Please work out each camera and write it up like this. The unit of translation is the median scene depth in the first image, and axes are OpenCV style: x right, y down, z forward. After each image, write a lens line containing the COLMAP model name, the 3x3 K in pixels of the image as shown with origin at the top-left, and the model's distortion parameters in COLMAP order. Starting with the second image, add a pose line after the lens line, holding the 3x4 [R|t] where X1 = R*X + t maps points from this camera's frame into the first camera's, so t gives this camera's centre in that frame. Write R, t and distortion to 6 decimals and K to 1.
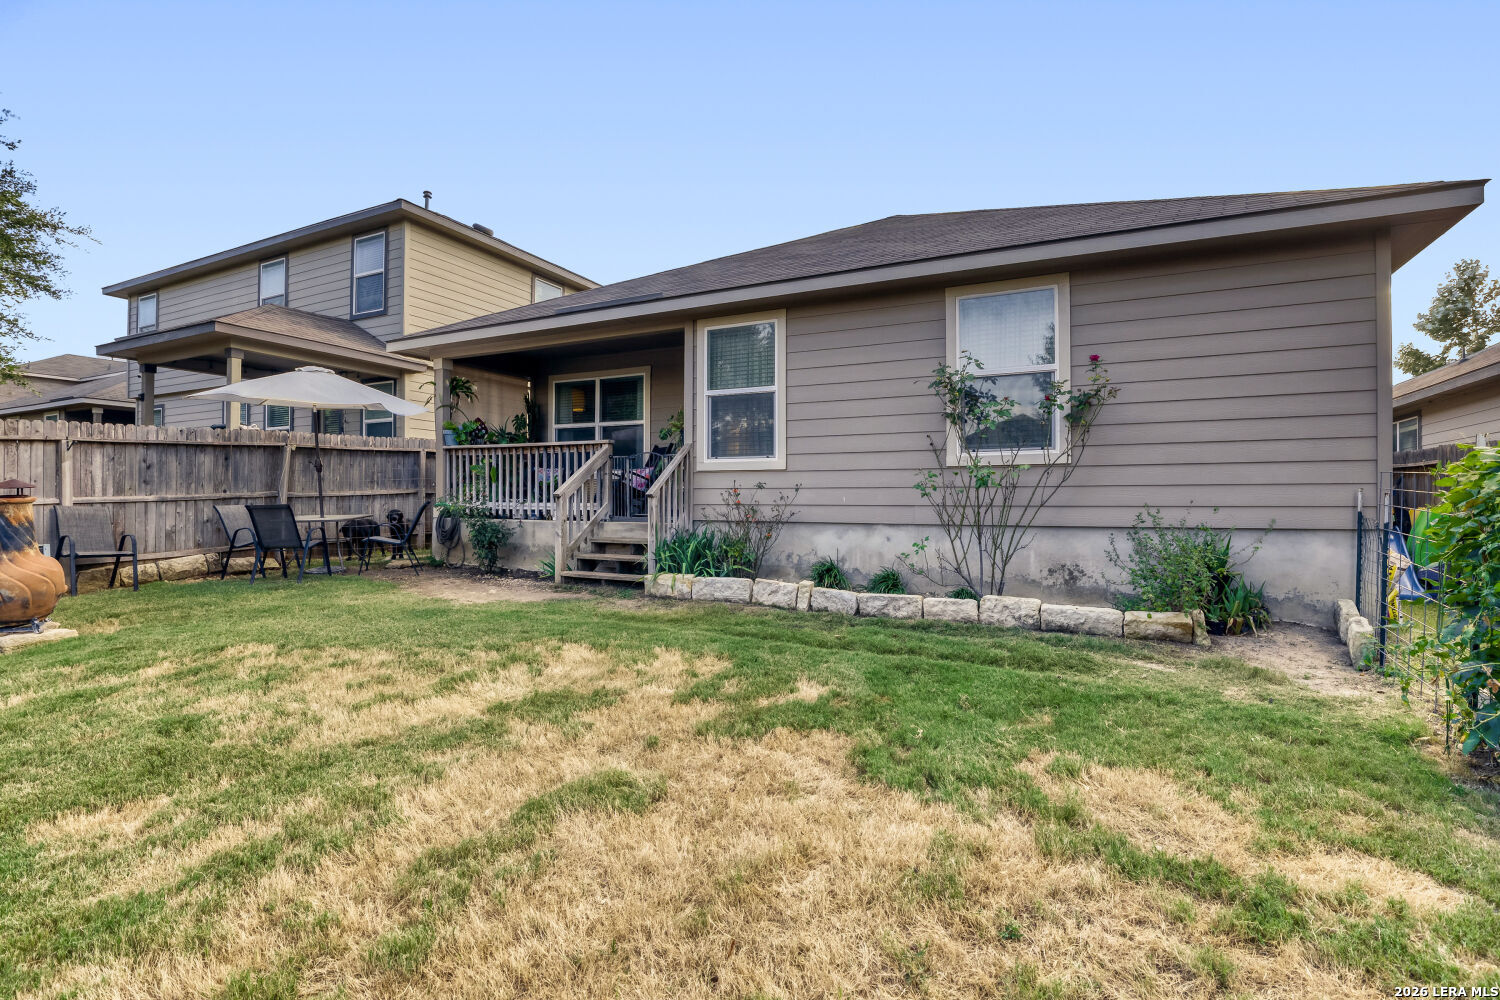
lens RADIAL K [[688.9, 0, 752.2], [0, 688.9, 506.6], [0, 0, 1]] dist [-0.013550, 0.003479]
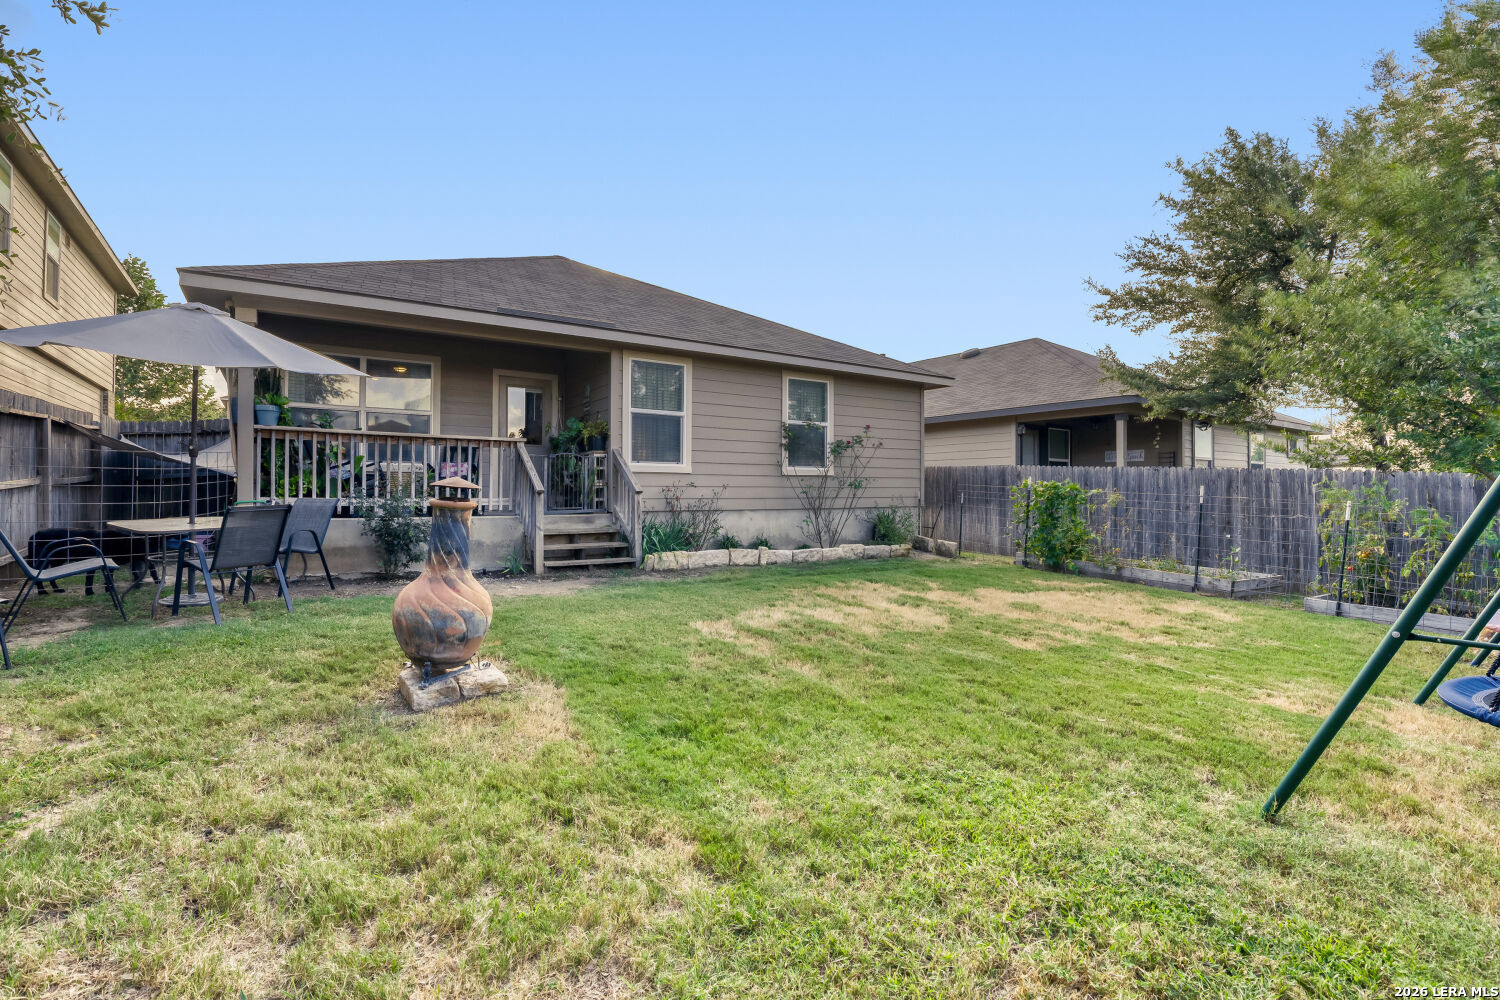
lens RADIAL K [[688.9, 0, 746.2], [0, 688.9, 490.0], [0, 0, 1]] dist [-0.013550, 0.003479]
pose [[0.506477, -0.003757, 0.862245, -1.126718], [0.001835, 0.999993, 0.003280, -0.024371], [-0.862252, -0.000079, 0.506480, 0.193911]]
